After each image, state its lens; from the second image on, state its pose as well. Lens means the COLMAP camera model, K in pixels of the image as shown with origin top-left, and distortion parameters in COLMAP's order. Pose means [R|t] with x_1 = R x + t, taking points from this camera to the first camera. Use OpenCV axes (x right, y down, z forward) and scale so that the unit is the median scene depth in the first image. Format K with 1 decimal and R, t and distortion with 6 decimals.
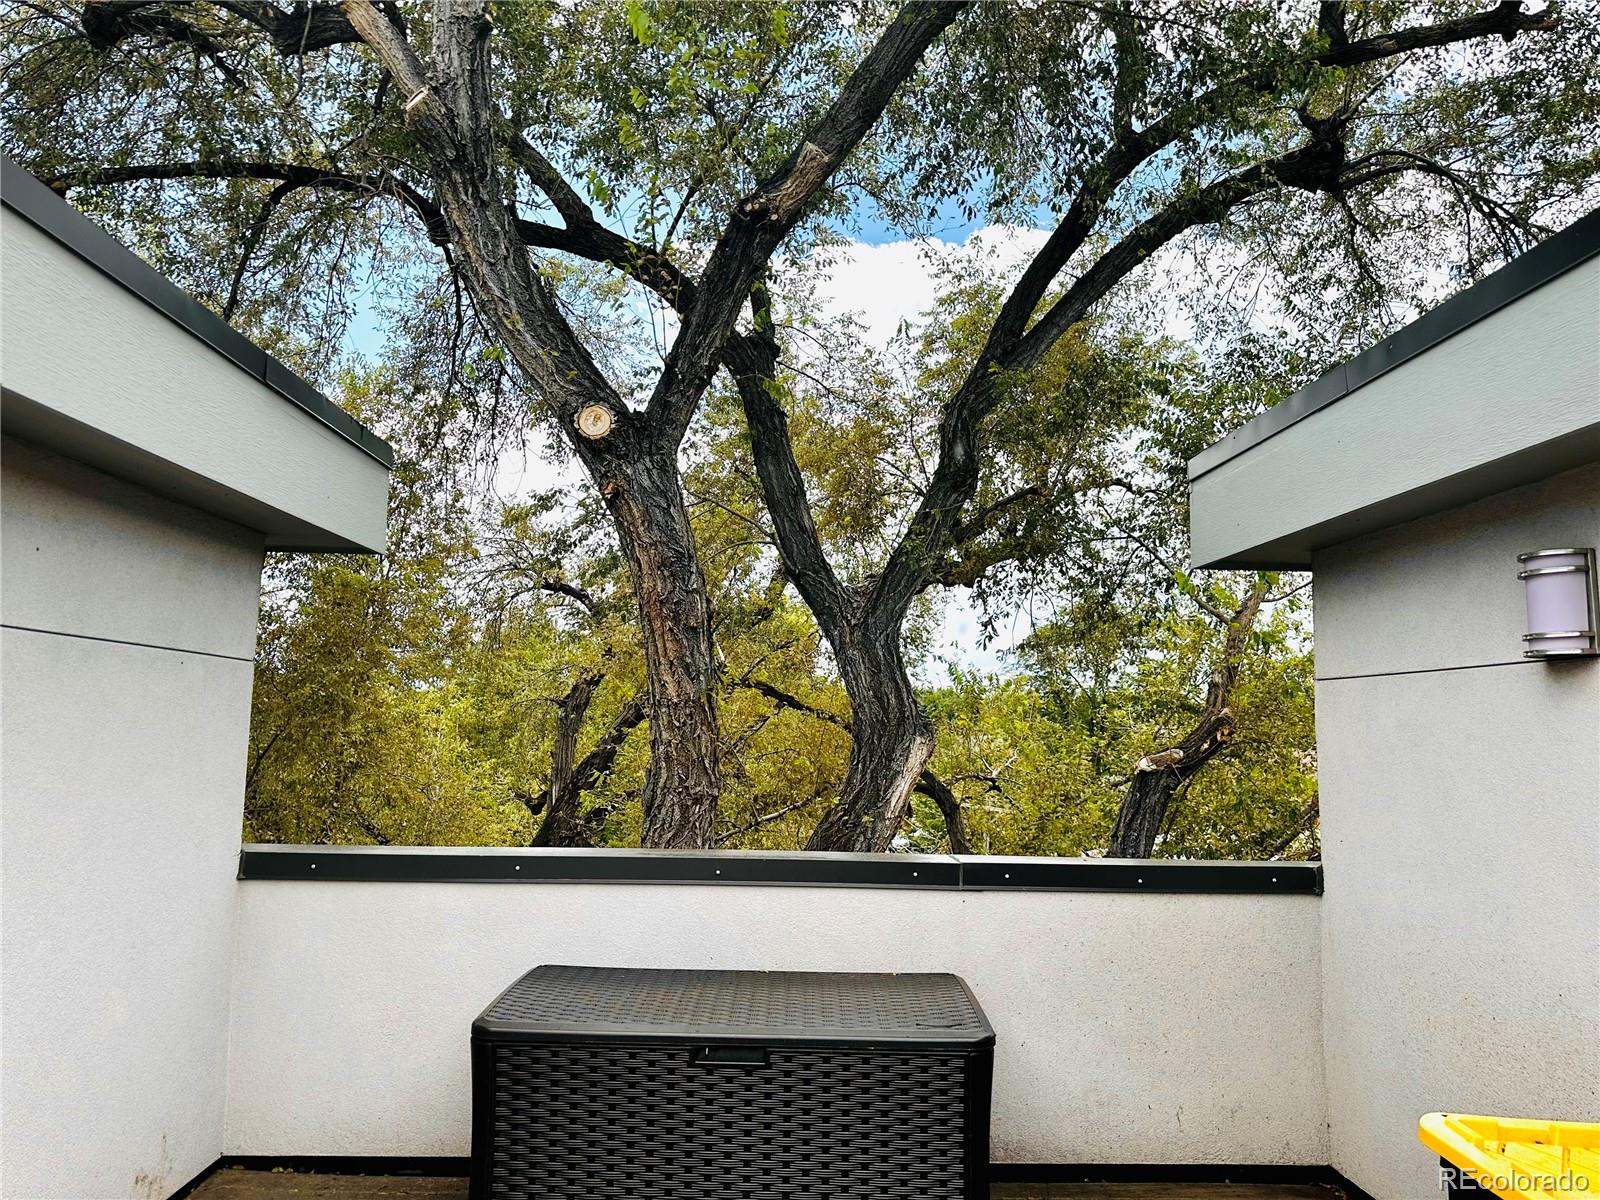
lens RADIAL K [[1134.8, 0, 800.0], [0, 1134.8, 600.0], [0, 0, 1]] dist [-0.002894, -0.001764]
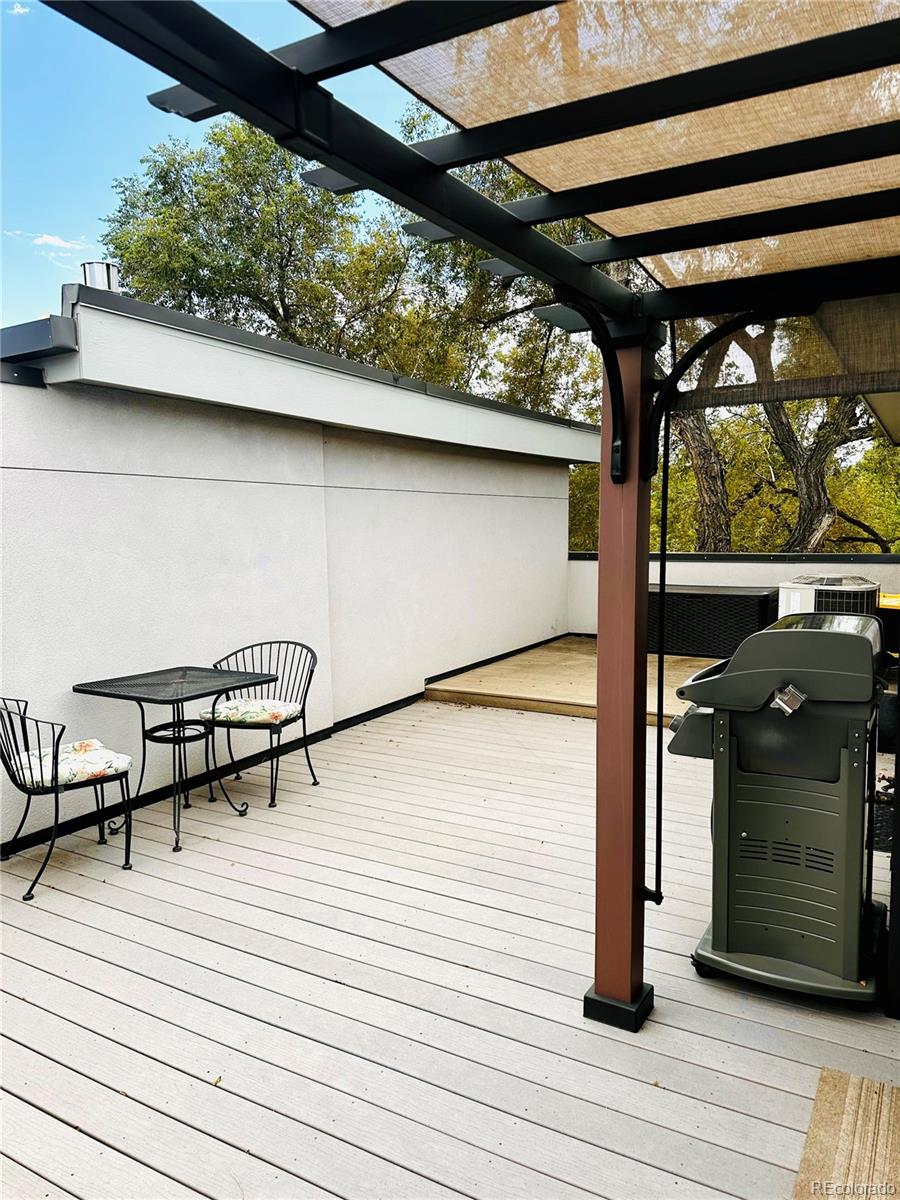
lens RADIAL K [[851.1, 0, 450.0], [0, 851.1, 600.0], [0, 0, 1]] dist [-0.002894, -0.001764]
pose [[0.850234, 0.018289, -0.526087, 0.421835], [0.089378, 0.979870, 0.178512, -0.099983], [0.518762, -0.198798, 0.831484, -1.012376]]
